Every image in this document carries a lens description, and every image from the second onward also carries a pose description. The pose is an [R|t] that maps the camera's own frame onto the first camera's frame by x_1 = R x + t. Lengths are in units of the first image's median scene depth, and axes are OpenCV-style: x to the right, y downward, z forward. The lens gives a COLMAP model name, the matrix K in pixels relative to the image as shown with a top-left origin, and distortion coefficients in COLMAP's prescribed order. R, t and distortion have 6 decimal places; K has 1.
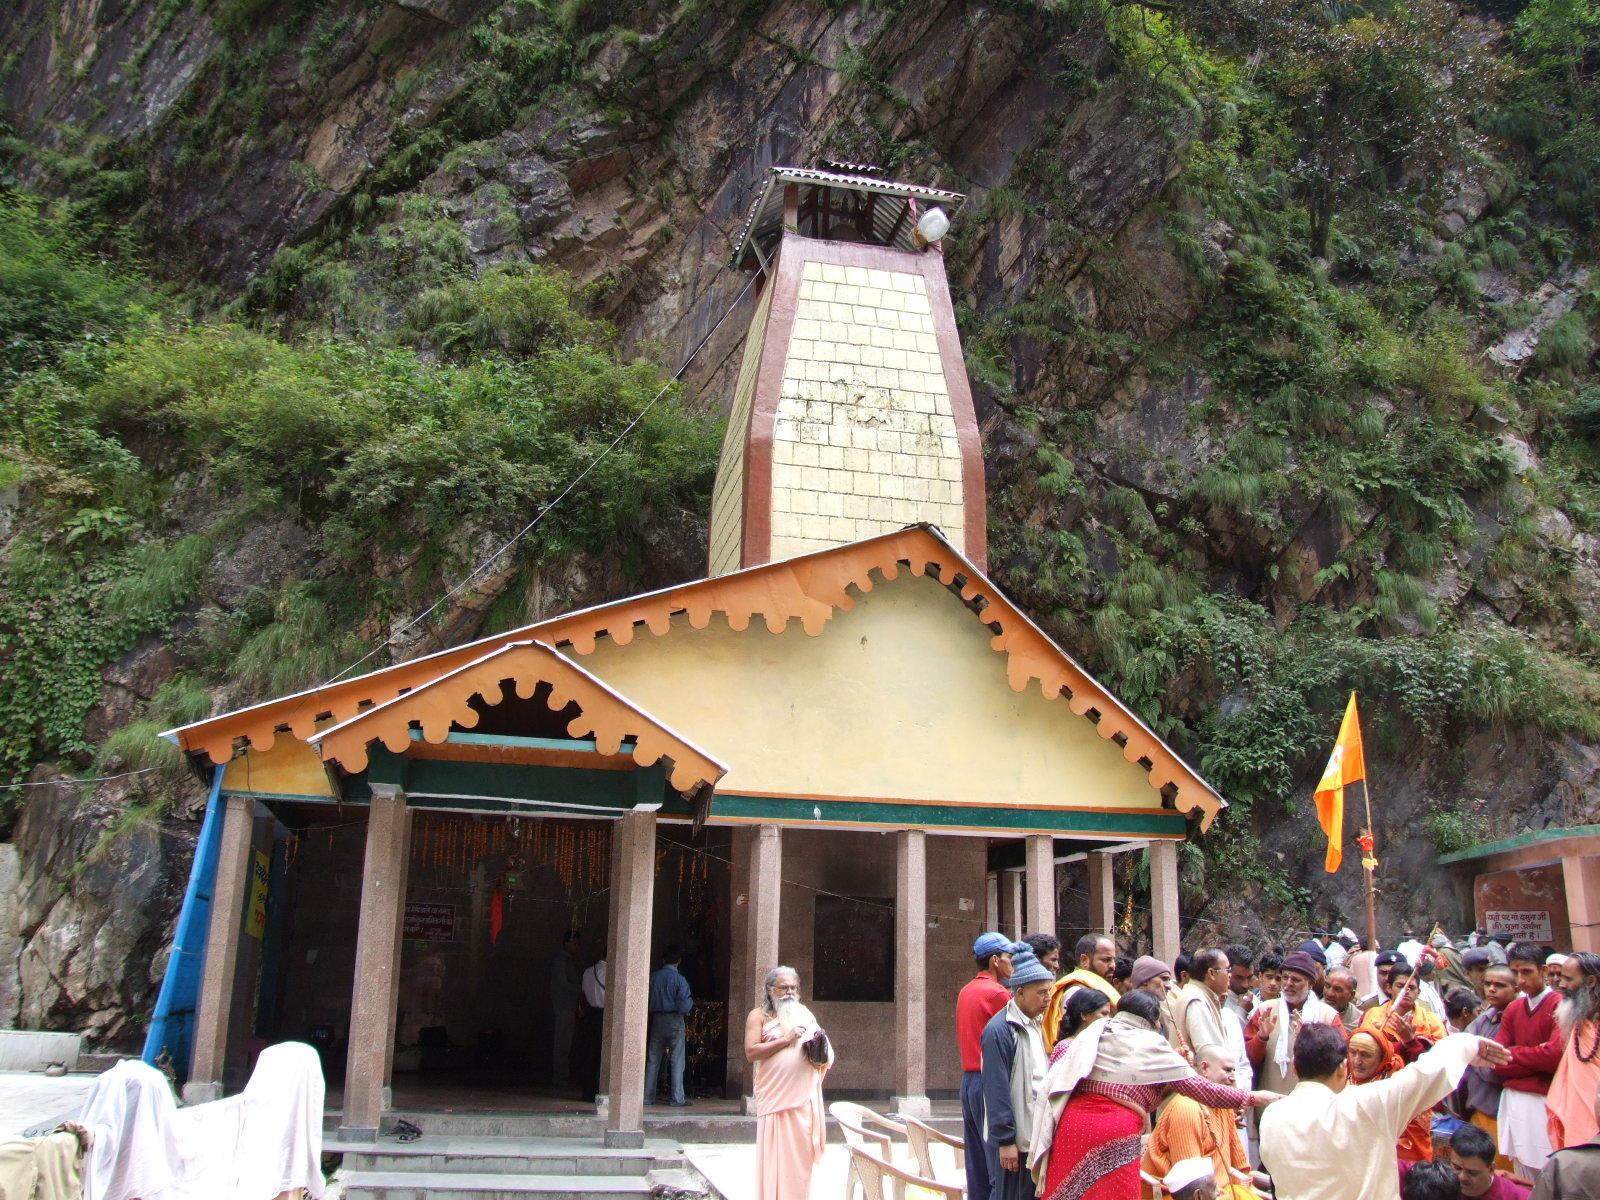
lens RADIAL K [[1349.6, 0, 800.0], [0, 1349.6, 600.0], [0, 0, 1]] dist [-0.087490, 0.056832]
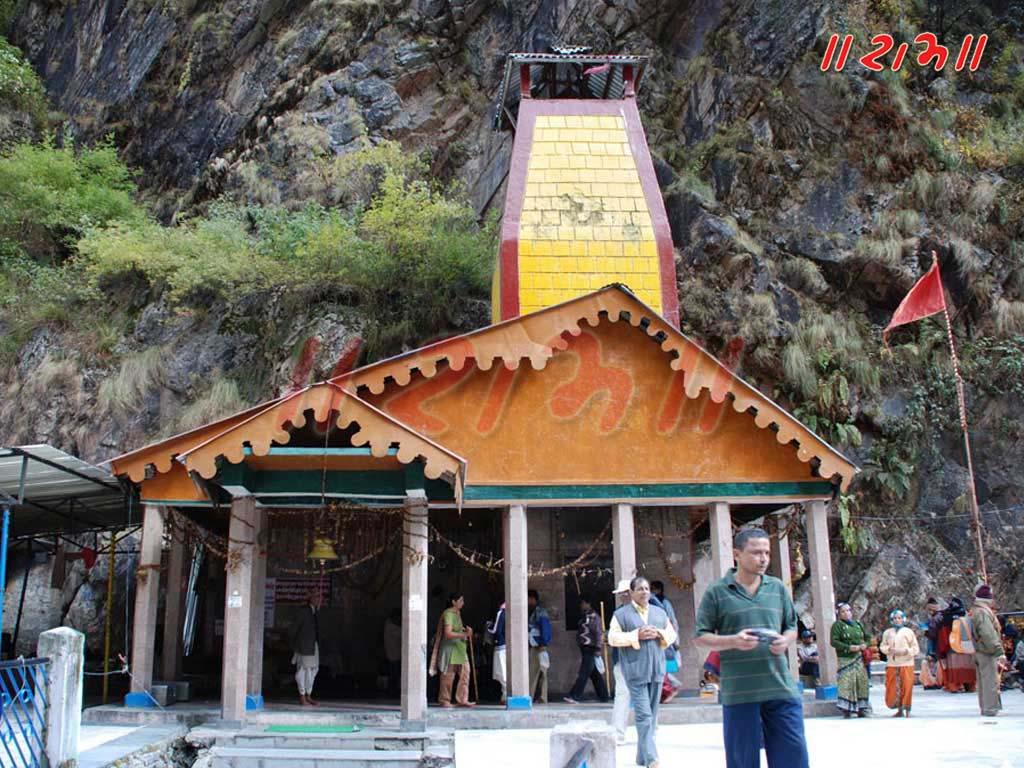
lens RADIAL K [[917.7, 0, 512.0], [0, 917.7, 384.0], [0, 0, 1]] dist [-0.082888, 0.012060]
pose [[0.985271, -0.081465, -0.150346, 0.078703], [0.080586, 0.996676, -0.011935, 0.032283], [0.150819, -0.000356, 0.988561, 0.030430]]
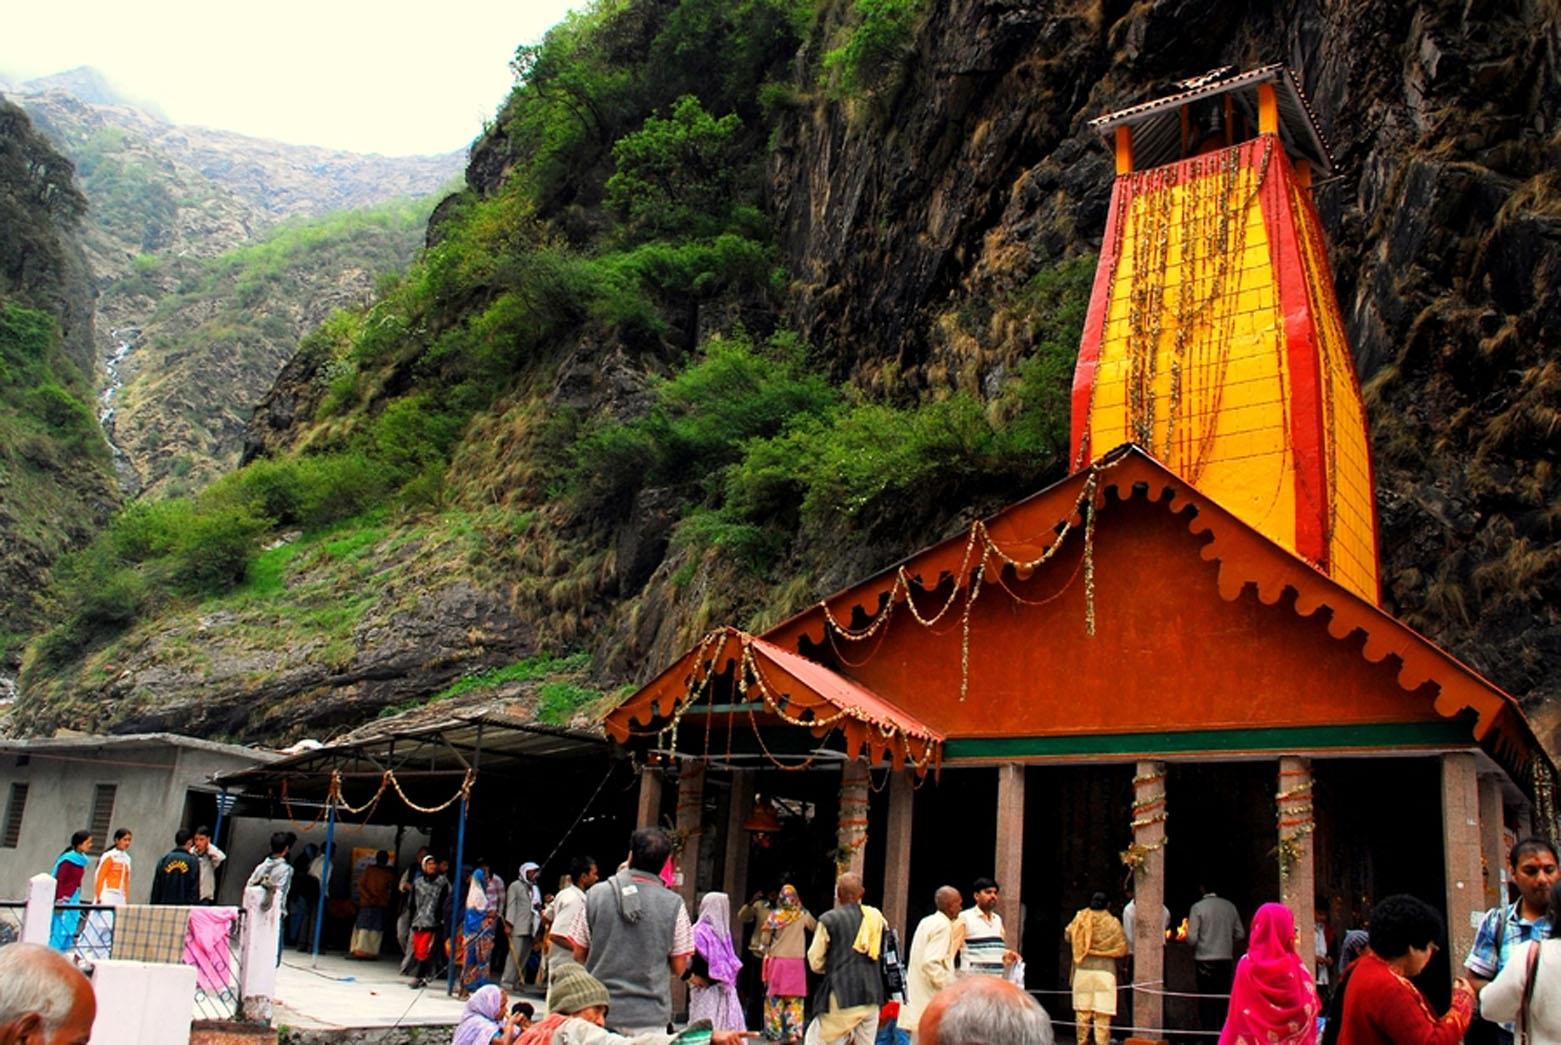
lens RADIAL K [[1434.2, 0, 820.0], [0, 1434.2, 463.0], [0, 0, 1]] dist [-0.095486, -0.000846]
pose [[0.634803, -0.217082, -0.741553, 0.467509], [0.148080, 0.976113, -0.158984, 0.057698], [0.758352, -0.008885, 0.651785, 0.102770]]
